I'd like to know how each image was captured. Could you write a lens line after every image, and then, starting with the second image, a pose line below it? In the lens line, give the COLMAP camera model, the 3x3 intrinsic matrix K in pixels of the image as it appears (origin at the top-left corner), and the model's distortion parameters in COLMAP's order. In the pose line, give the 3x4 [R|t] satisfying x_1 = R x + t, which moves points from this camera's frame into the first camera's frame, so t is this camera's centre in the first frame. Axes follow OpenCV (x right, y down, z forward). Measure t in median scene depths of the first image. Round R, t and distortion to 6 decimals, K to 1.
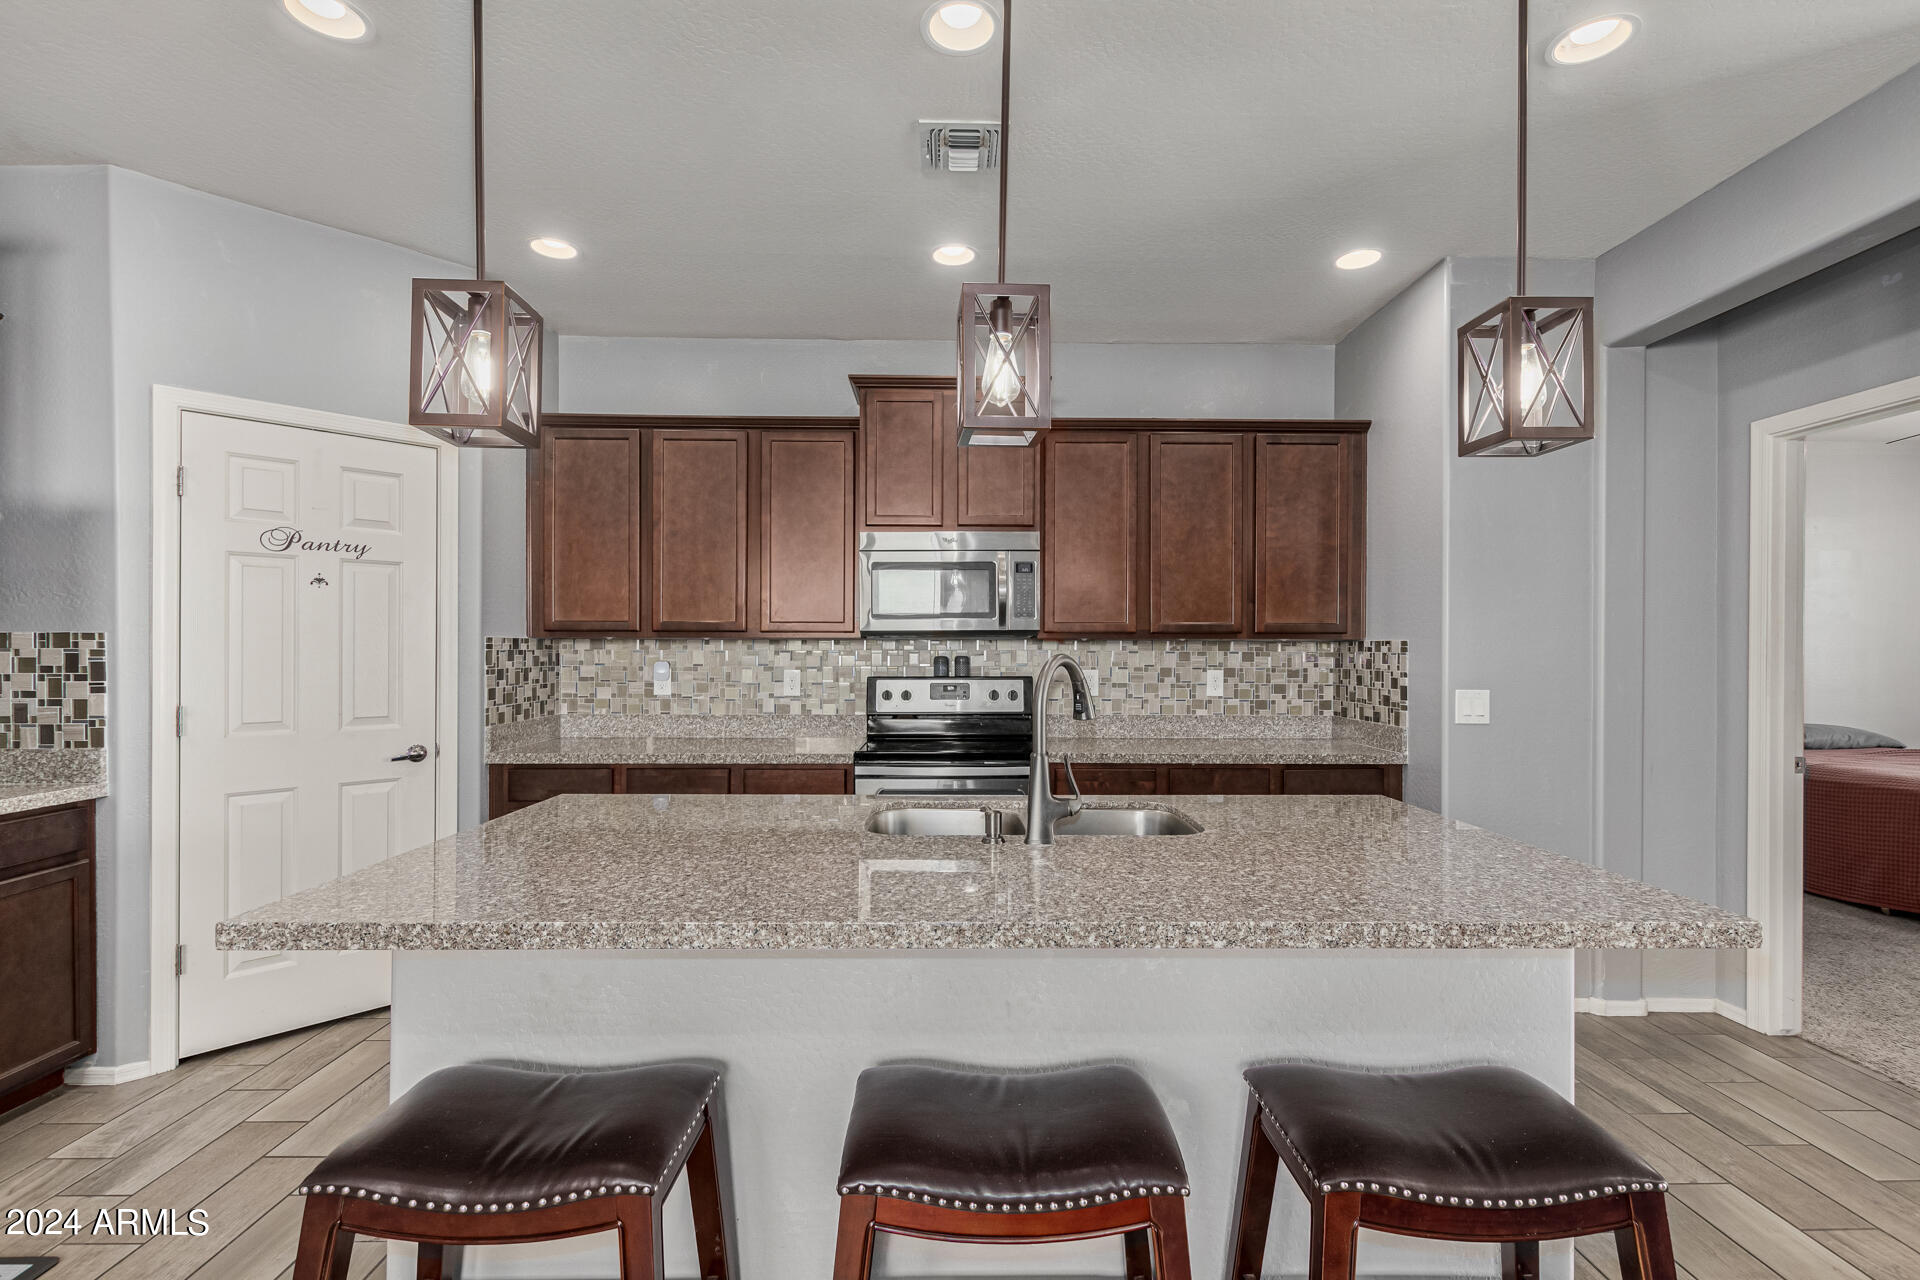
lens RADIAL K [[875.7, 0, 961.5], [0, 875.7, 642.5], [0, 0, 1]] dist [0.003151, 0.000229]
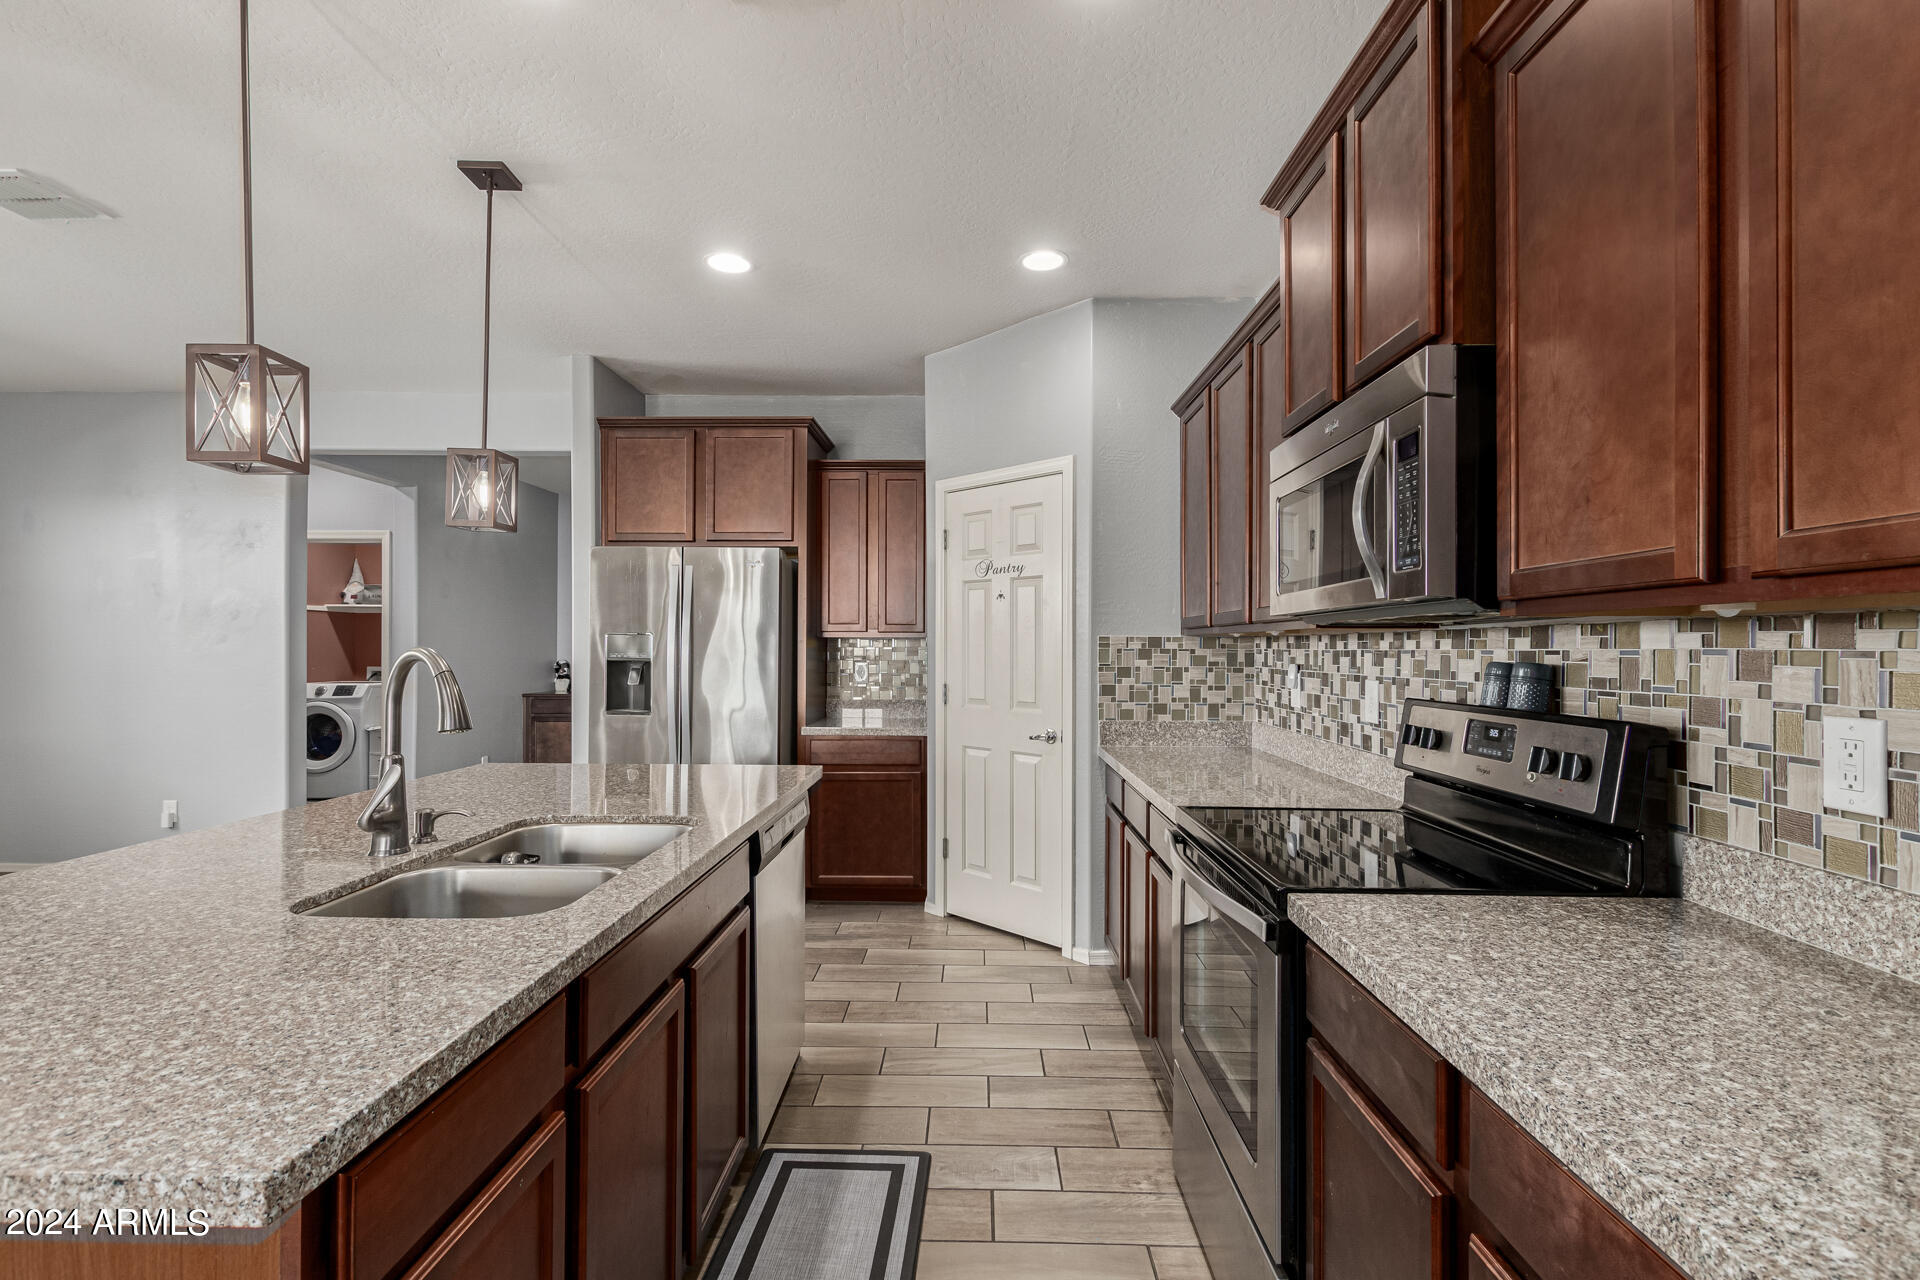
lens RADIAL K [[878.3, 0, 960.0], [0, 878.3, 640.0], [0, 0, 1]] dist [0.004081, 0.001198]
pose [[-0.037325, -0.011368, -0.999239, 0.480166], [0.002692, 0.999931, -0.011477, 0.009069], [0.999300, -0.003119, -0.037292, 0.788568]]
